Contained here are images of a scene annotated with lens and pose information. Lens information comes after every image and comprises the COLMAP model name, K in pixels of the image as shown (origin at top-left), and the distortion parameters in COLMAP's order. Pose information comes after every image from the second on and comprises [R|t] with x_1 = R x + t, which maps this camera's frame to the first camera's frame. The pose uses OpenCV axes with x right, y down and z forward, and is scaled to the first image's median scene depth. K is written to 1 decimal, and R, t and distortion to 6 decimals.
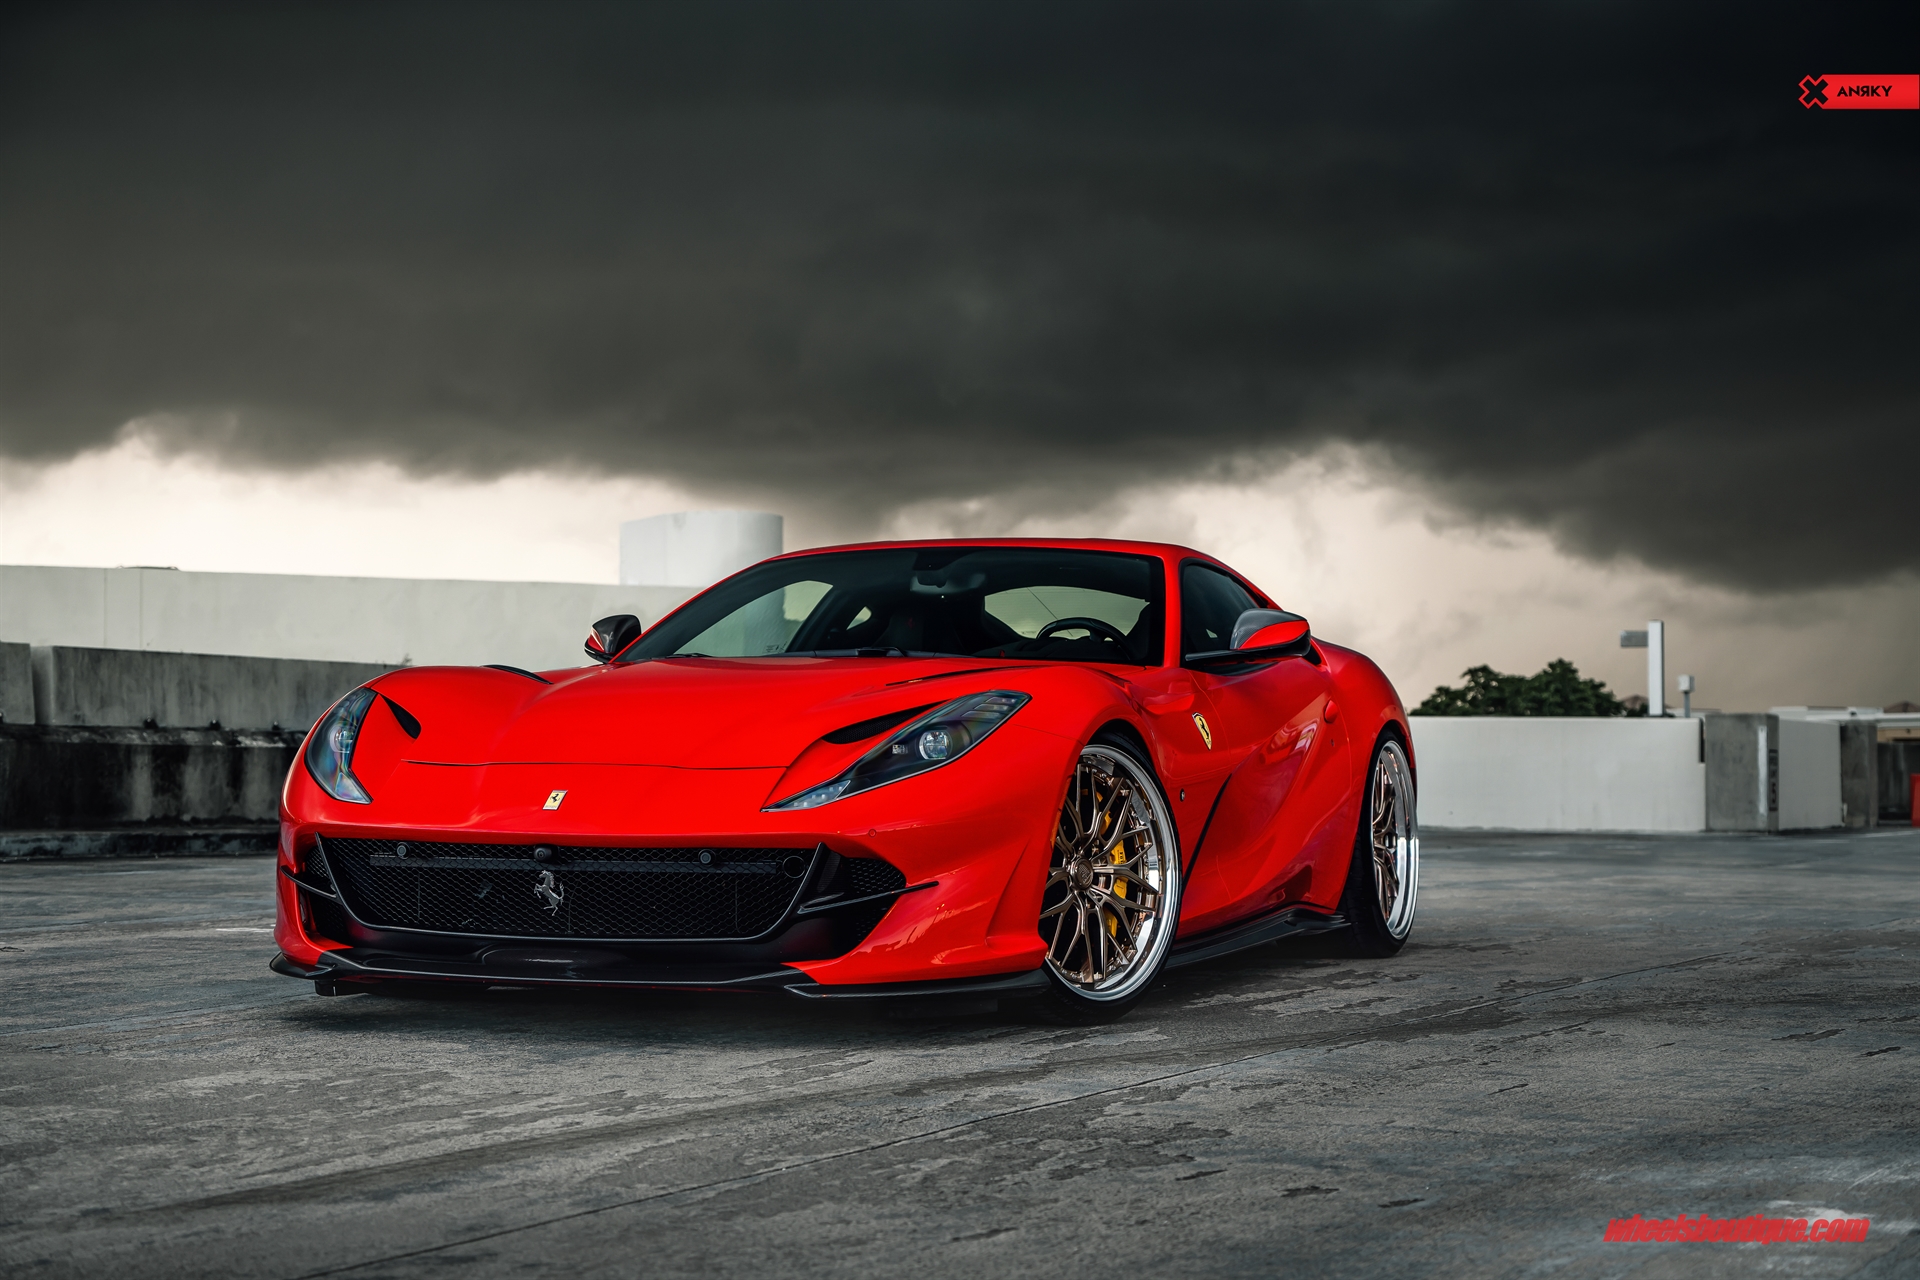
lens RADIAL K [[3292.1, 0, 960.0], [0, 3292.1, 640.0], [0, 0, 1]] dist [0.009376, -0.047242]
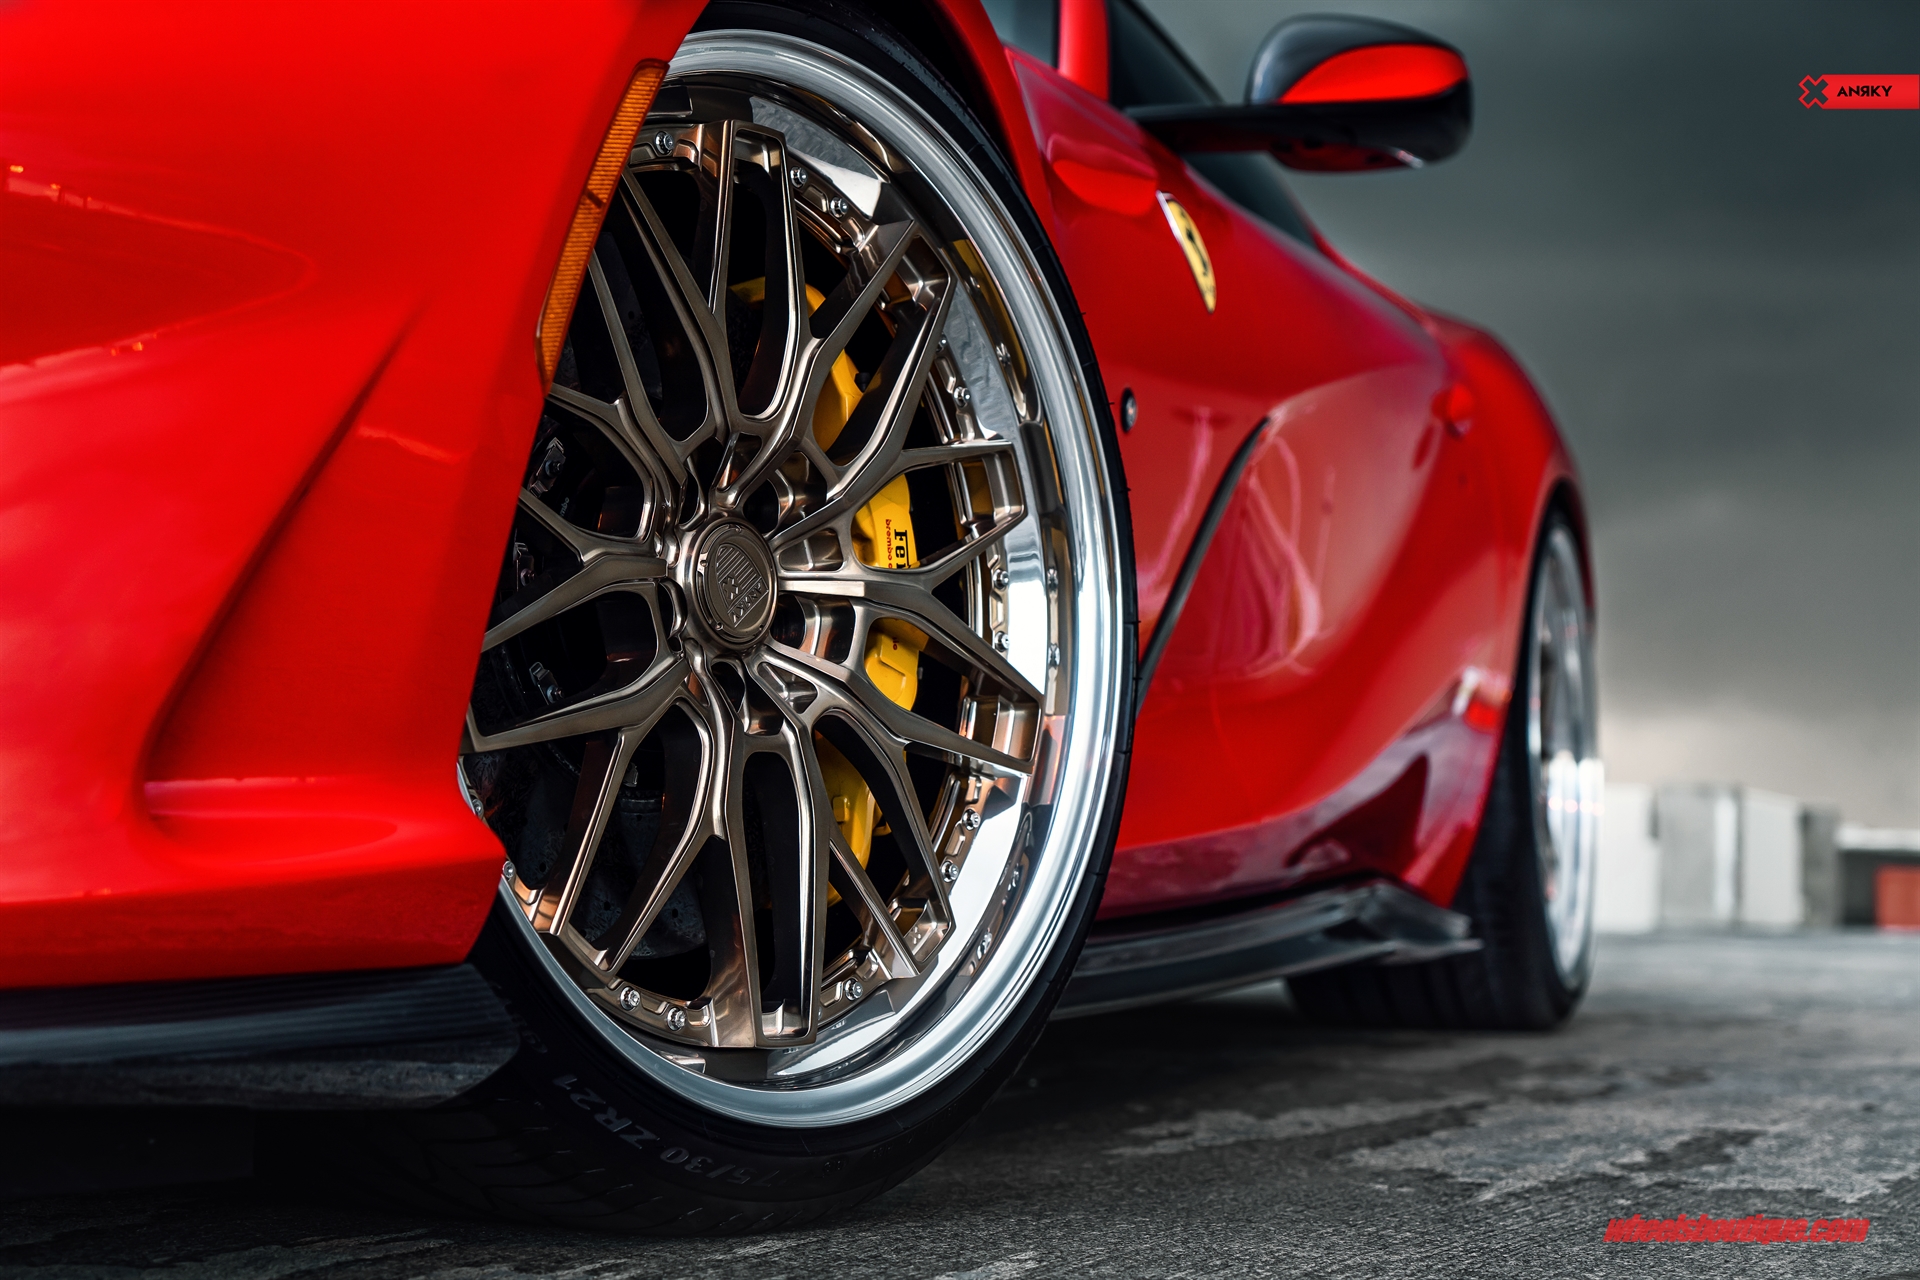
lens RADIAL K [[3239.4, 0, 960.0], [0, 3239.4, 640.0], [0, 0, 1]] dist [0.032758, 0.025478]
pose [[0.998489, 0.027550, 0.047537, 0.042296], [-0.025838, 0.999008, -0.036267, 0.082000], [-0.048489, 0.034984, 0.998211, 0.759542]]
